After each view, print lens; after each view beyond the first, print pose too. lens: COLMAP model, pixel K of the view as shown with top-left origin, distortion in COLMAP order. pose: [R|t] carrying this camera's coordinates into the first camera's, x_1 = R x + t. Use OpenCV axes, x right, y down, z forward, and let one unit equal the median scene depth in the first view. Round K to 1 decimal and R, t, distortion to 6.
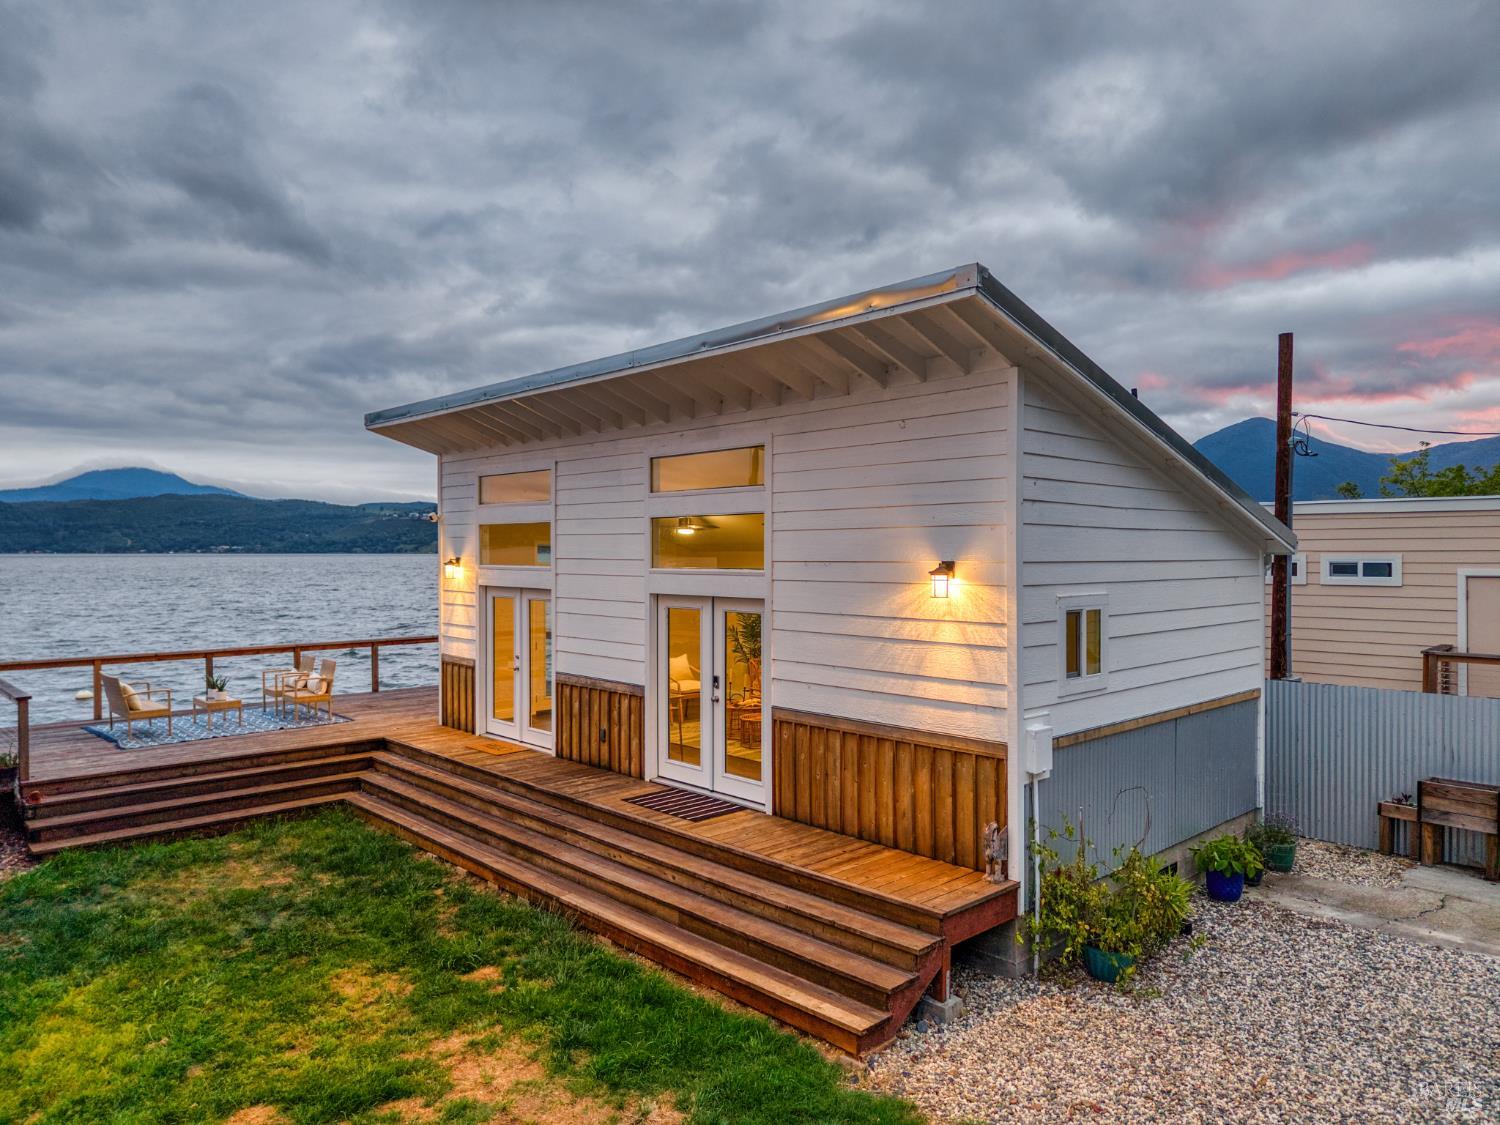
lens RADIAL K [[1002.7, 0, 750.0], [0, 1002.7, 562.5], [0, 0, 1]] dist [0.021096, -0.018115]
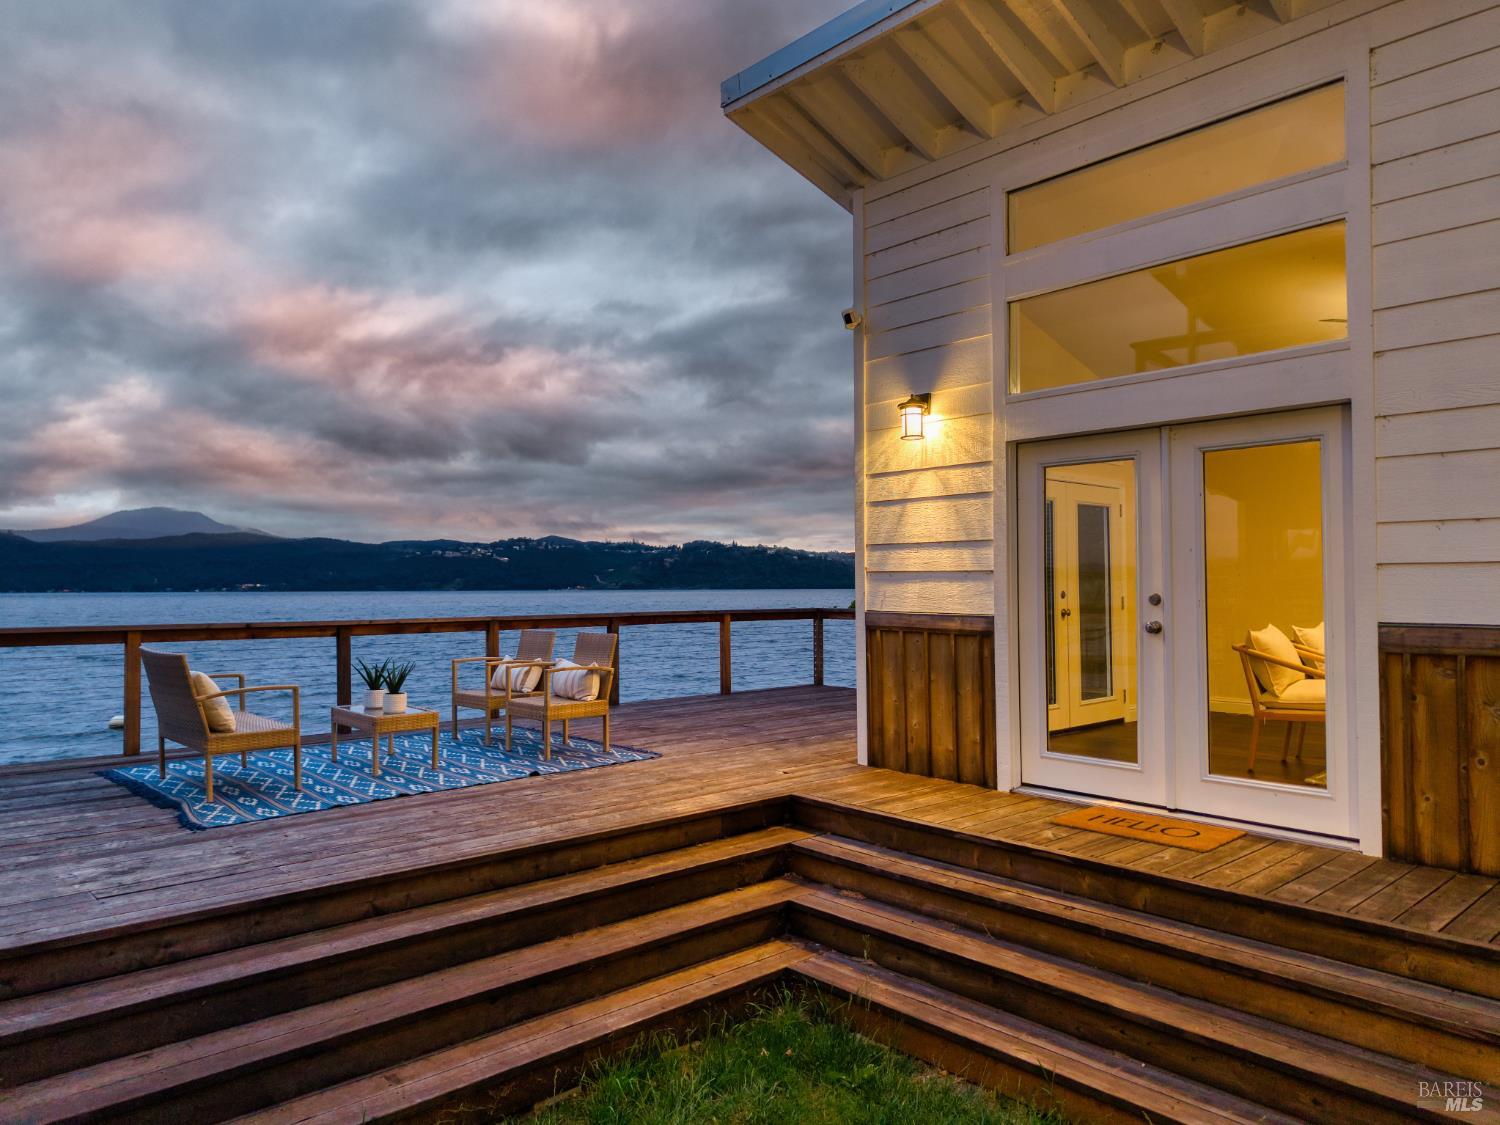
lens RADIAL K [[1002.7, 0, 750.0], [0, 1002.7, 562.5], [0, 0, 1]] dist [0.021096, -0.018115]
pose [[0.999812, -0.004445, -0.018900, -0.439475], [0.003753, 0.999328, -0.036451, 0.106097], [0.019049, 0.036373, 0.999157, 0.669496]]
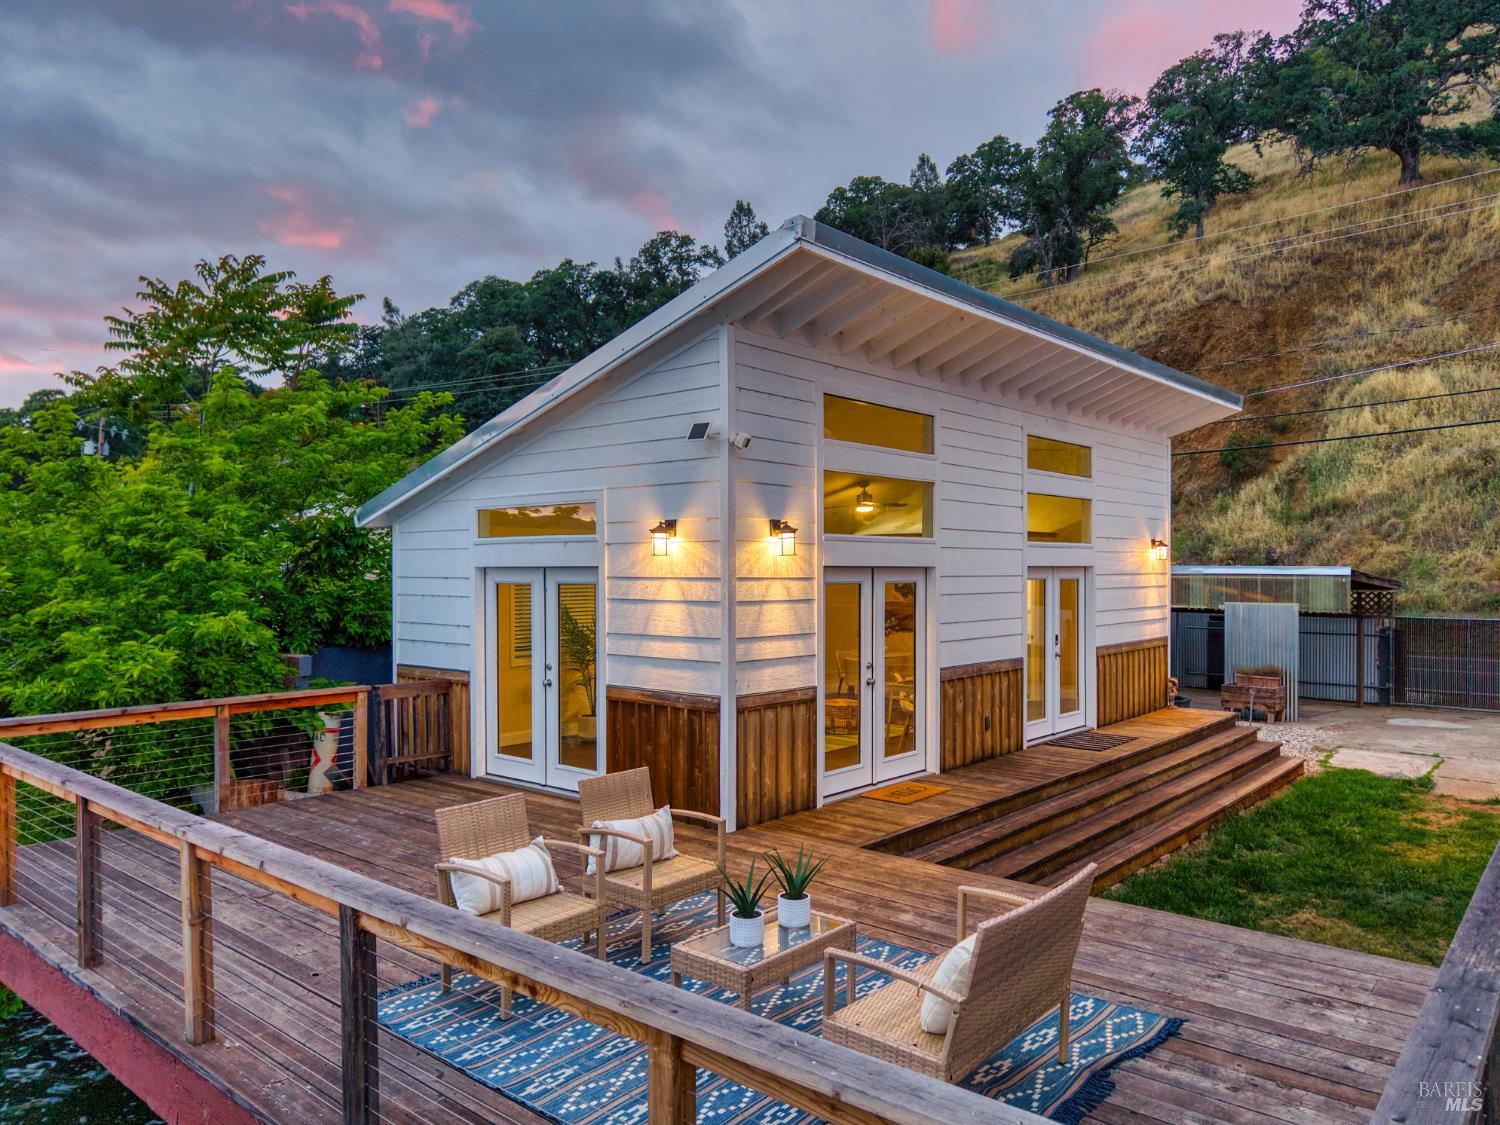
lens RADIAL K [[1027.6, 0, 771.9], [0, 1027.6, 582.3], [0, 0, 1]] dist [0.031641, -0.030435]
pose [[-0.109809, -0.008754, 0.993914, -1.062013], [0.014295, 0.999844, 0.010386, 0.031079], [-0.993850, 0.015348, -0.109666, 1.299485]]
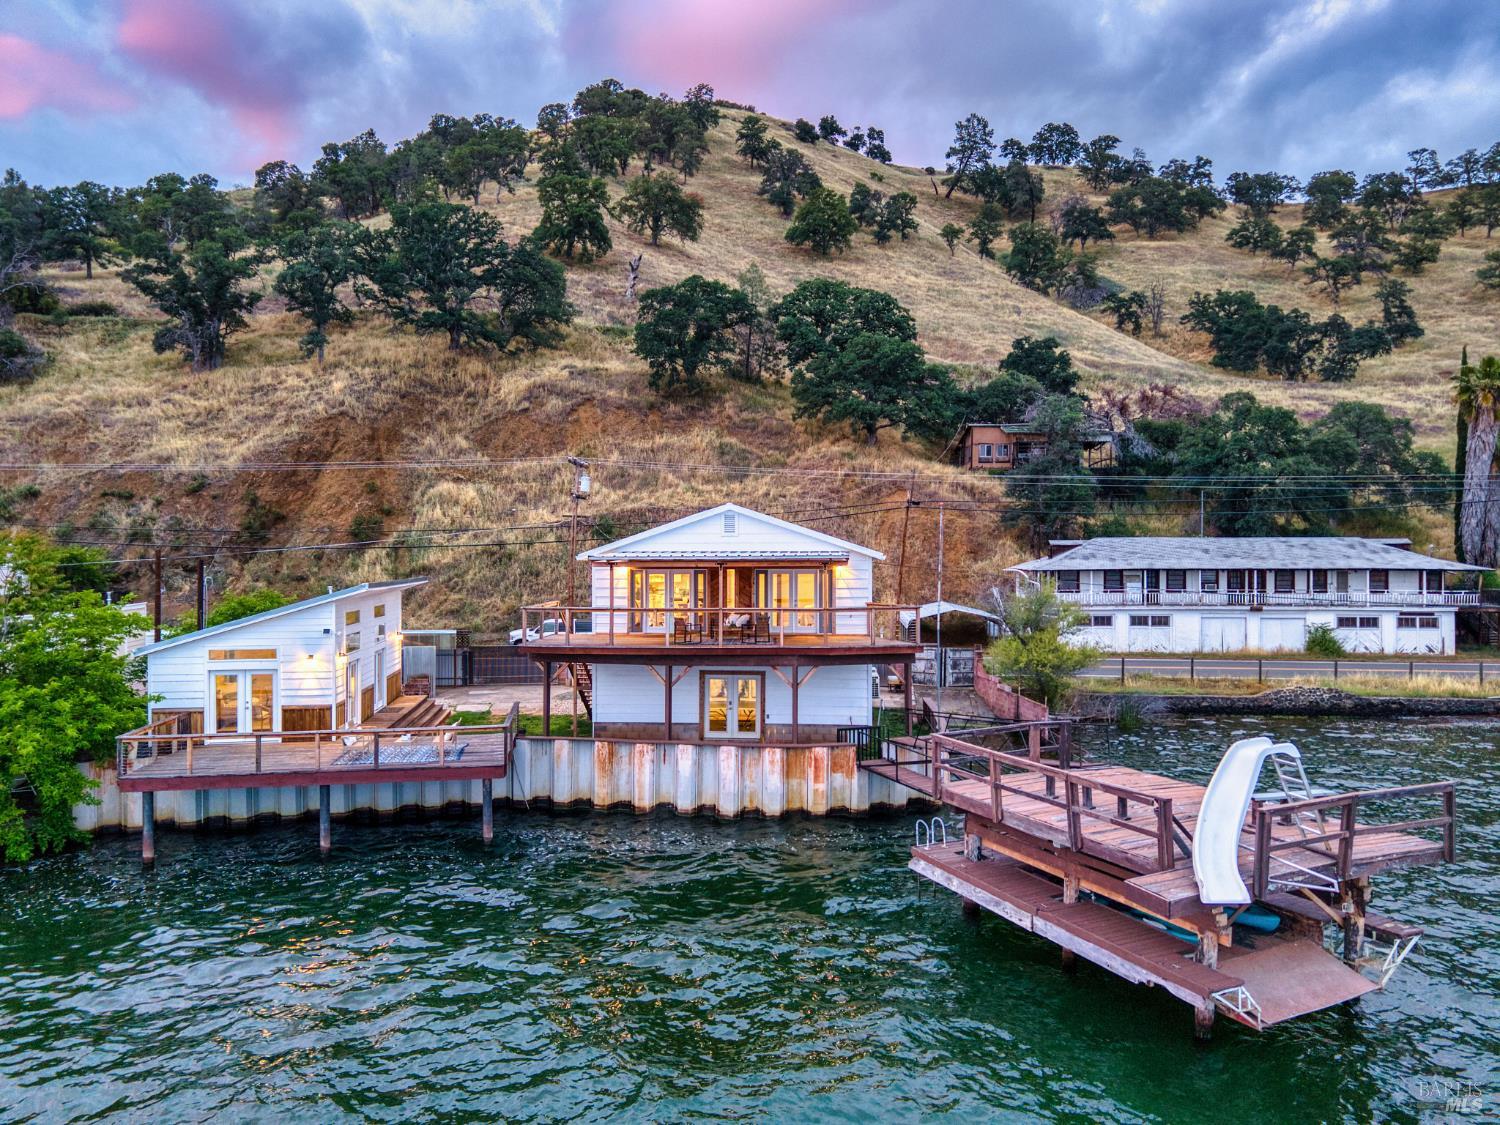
lens RADIAL K [[1002.7, 0, 750.0], [0, 1002.7, 562.5], [0, 0, 1]] dist [0.021096, -0.018115]
pose [[-0.820890, 0.005052, 0.571064, -2.597382], [0.013366, 0.999857, 0.010368, -0.239197], [-0.570930, 0.016144, -0.820840, 2.672437]]
